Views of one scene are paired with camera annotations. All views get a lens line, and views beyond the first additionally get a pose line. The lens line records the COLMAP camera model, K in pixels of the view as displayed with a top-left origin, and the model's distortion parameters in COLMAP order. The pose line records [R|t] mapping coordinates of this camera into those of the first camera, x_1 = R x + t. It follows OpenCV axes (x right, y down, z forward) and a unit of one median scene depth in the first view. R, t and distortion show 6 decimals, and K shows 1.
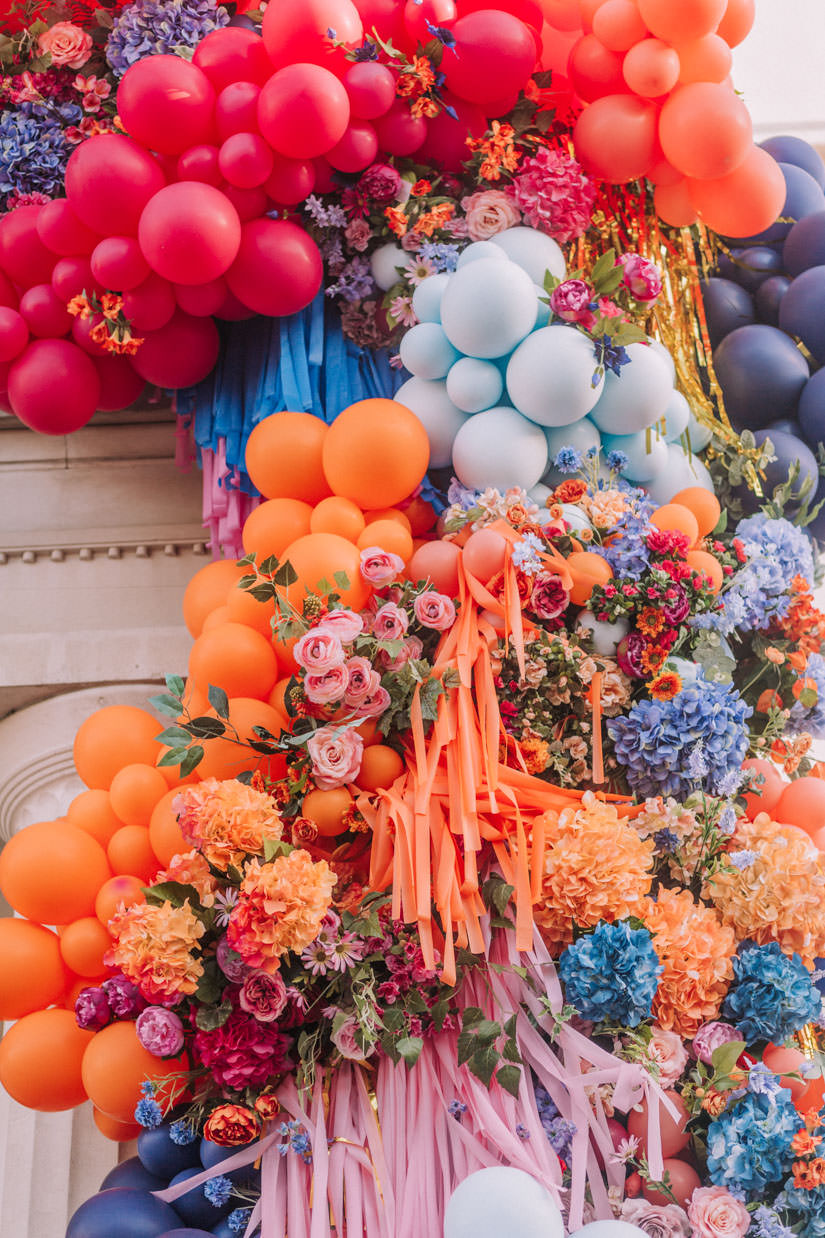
lens RADIAL K [[2883.6, 0, 401.6], [0, 2883.6, 627.4], [0, 0, 1]] dist [0.074845, 0.000000]
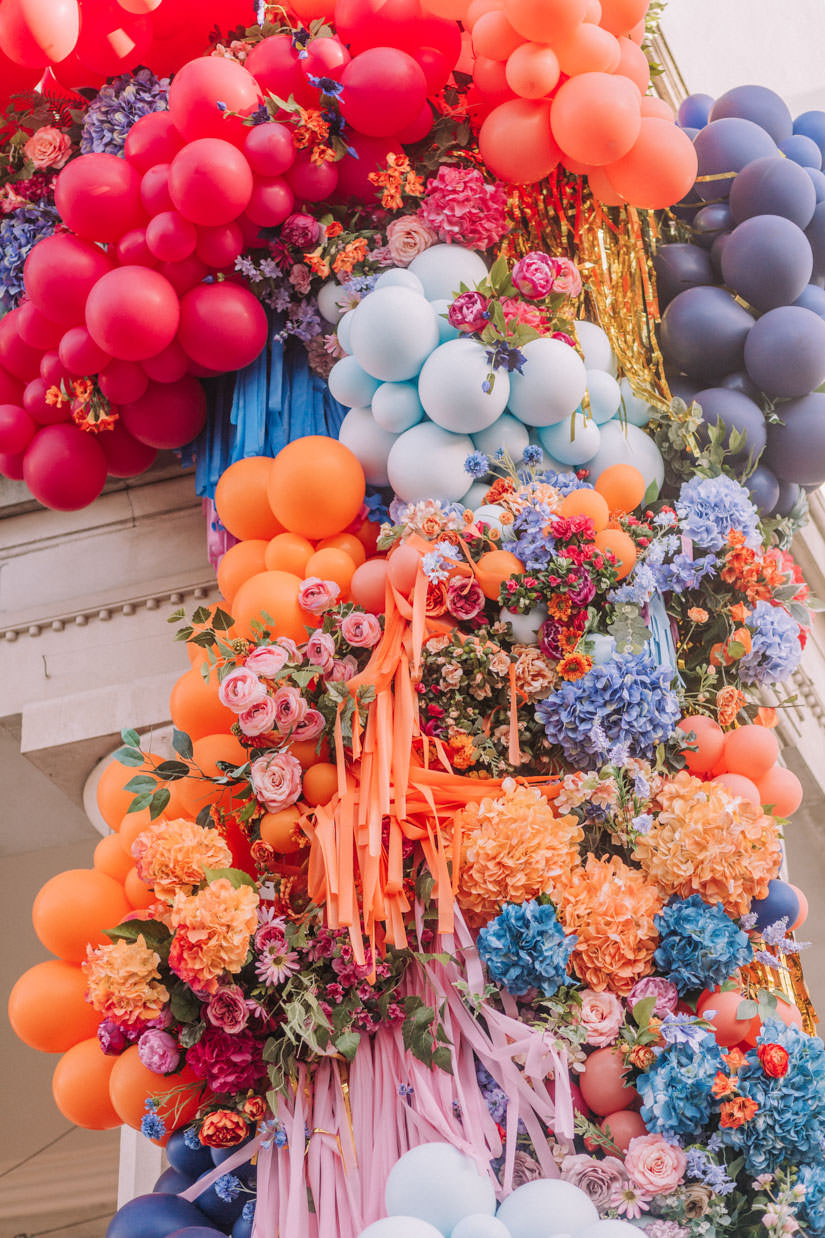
lens RADIAL K [[2883.6, 0, 422.6], [0, 2883.6, 615.7], [0, 0, 1]] dist [0.074845, 0.000000]
pose [[0.956138, -0.159864, -0.245448, 0.294622], [0.168232, 0.985657, 0.013375, -0.021232], [0.239789, -0.054080, 0.969318, -0.036930]]
